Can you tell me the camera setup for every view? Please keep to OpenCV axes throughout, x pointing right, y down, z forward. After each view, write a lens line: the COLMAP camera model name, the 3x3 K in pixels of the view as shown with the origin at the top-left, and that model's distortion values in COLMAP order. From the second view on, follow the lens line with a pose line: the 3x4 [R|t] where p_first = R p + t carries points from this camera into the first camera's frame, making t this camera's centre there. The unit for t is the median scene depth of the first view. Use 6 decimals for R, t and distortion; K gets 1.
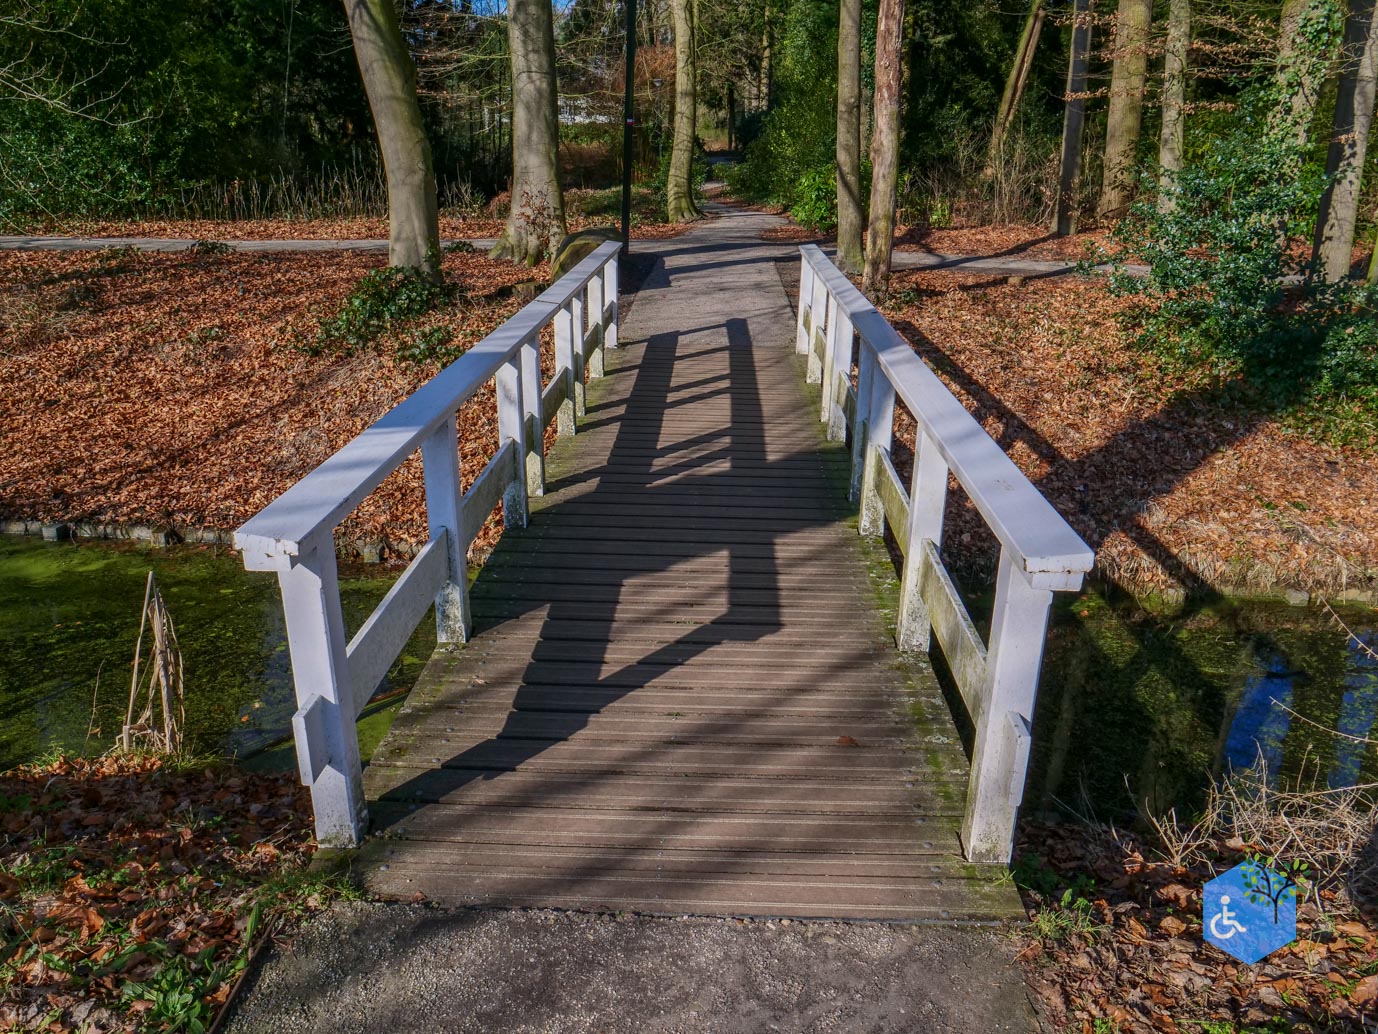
lens RADIAL K [[1034.9, 0, 691.0], [0, 1034.9, 513.2], [0, 0, 1]] dist [-0.048230, 0.004242]
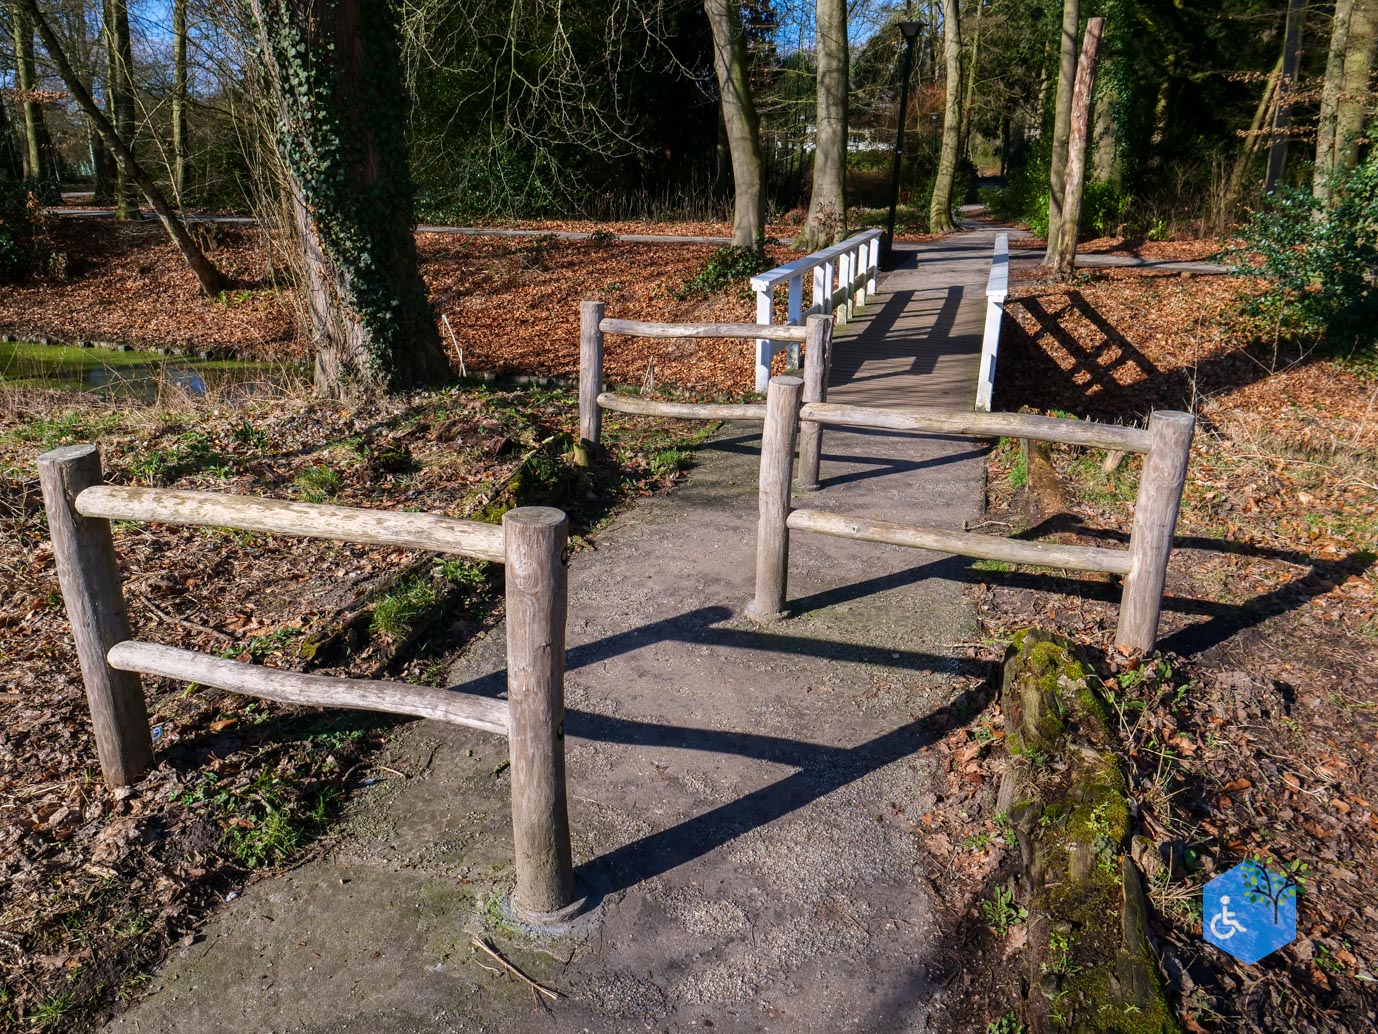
lens RADIAL K [[1034.9, 0, 691.0], [0, 1034.9, 513.2], [0, 0, 1]] dist [-0.048230, 0.004242]
pose [[0.967162, 0.079463, -0.241419, 0.053984], [-0.084834, 0.996324, -0.011920, 0.180541], [0.239585, 0.032009, 0.970348, -0.499329]]
